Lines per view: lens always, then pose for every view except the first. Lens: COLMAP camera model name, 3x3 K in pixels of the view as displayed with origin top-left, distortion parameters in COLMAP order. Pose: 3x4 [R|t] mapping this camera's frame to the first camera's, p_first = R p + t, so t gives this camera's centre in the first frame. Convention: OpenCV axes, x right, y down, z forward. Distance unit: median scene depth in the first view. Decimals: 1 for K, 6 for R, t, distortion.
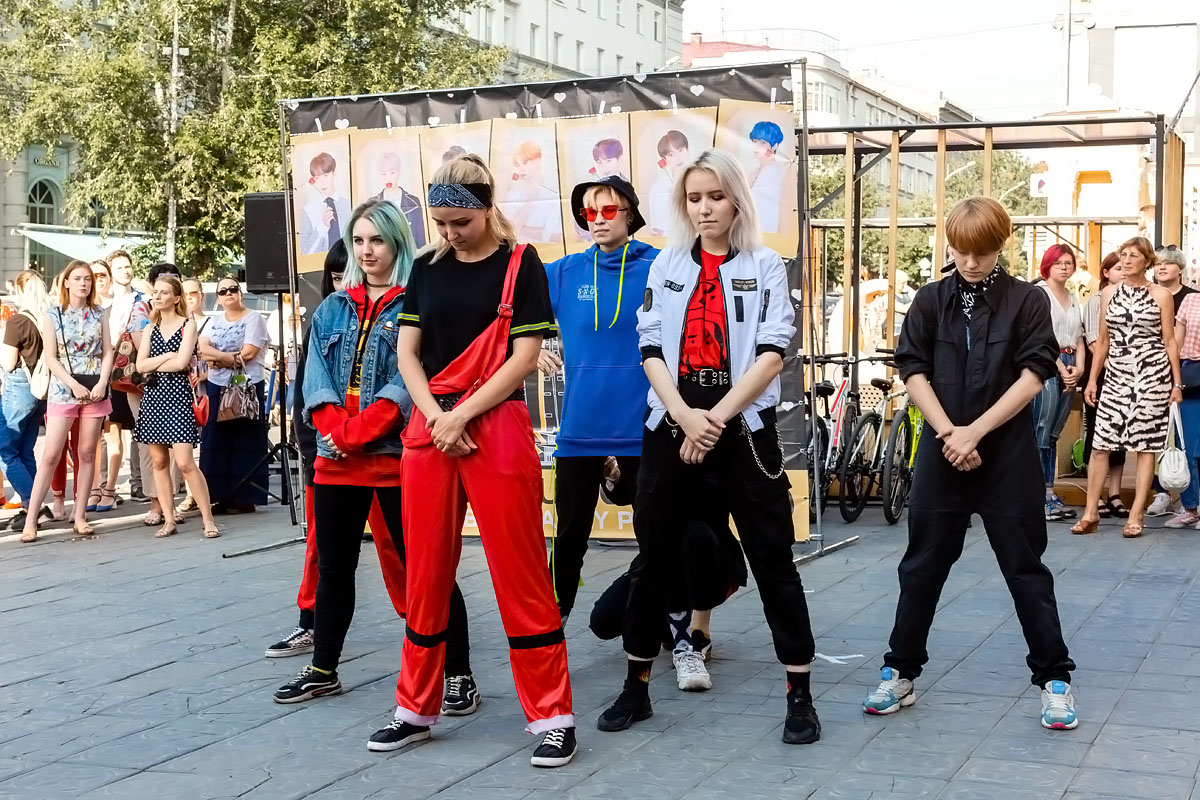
lens RADIAL K [[1765.3, 0, 600.0], [0, 1765.3, 400.0], [0, 0, 1]] dist [-0.036130, -0.087729]
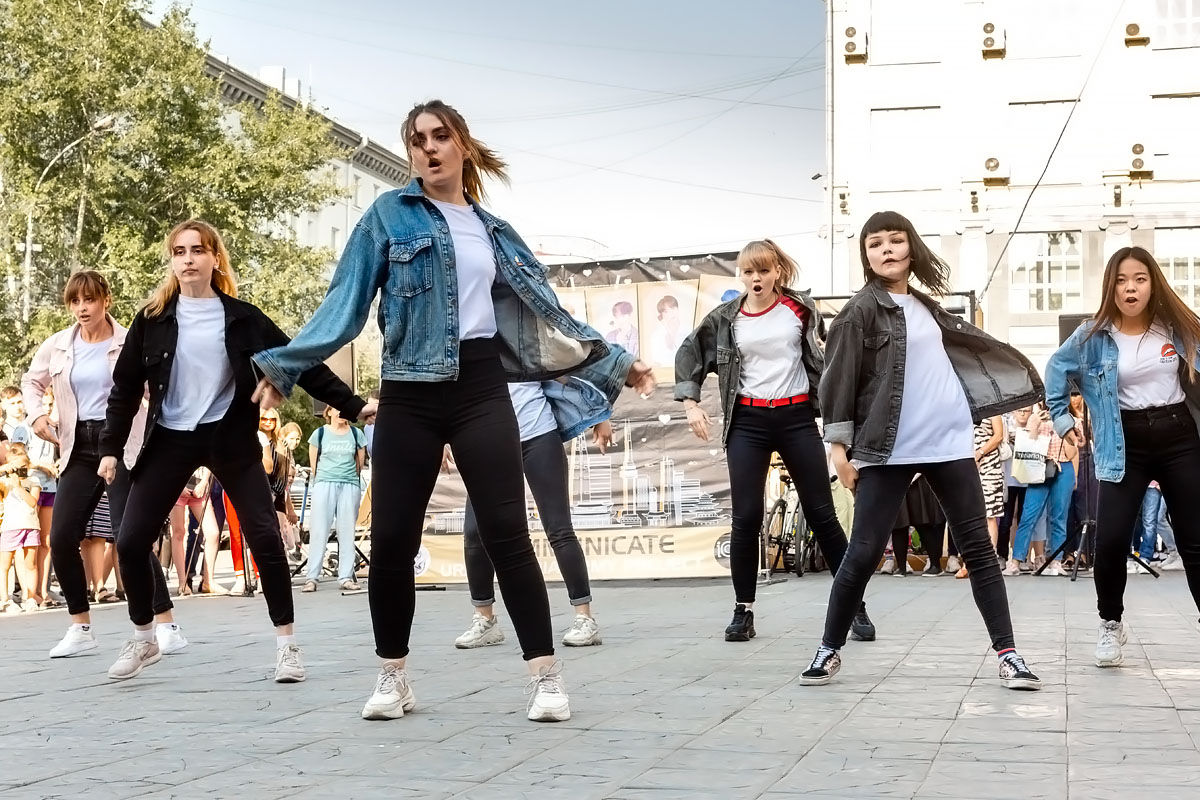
lens RADIAL K [[1686.0, 0, 600.0], [0, 1686.0, 400.0], [0, 0, 1]] dist [0.052127, -0.005007]
pose [[0.991322, -0.004514, 0.131377, -0.168427], [0.018848, 0.993965, -0.108070, 0.071065], [-0.130096, 0.109608, 0.985424, -0.308914]]
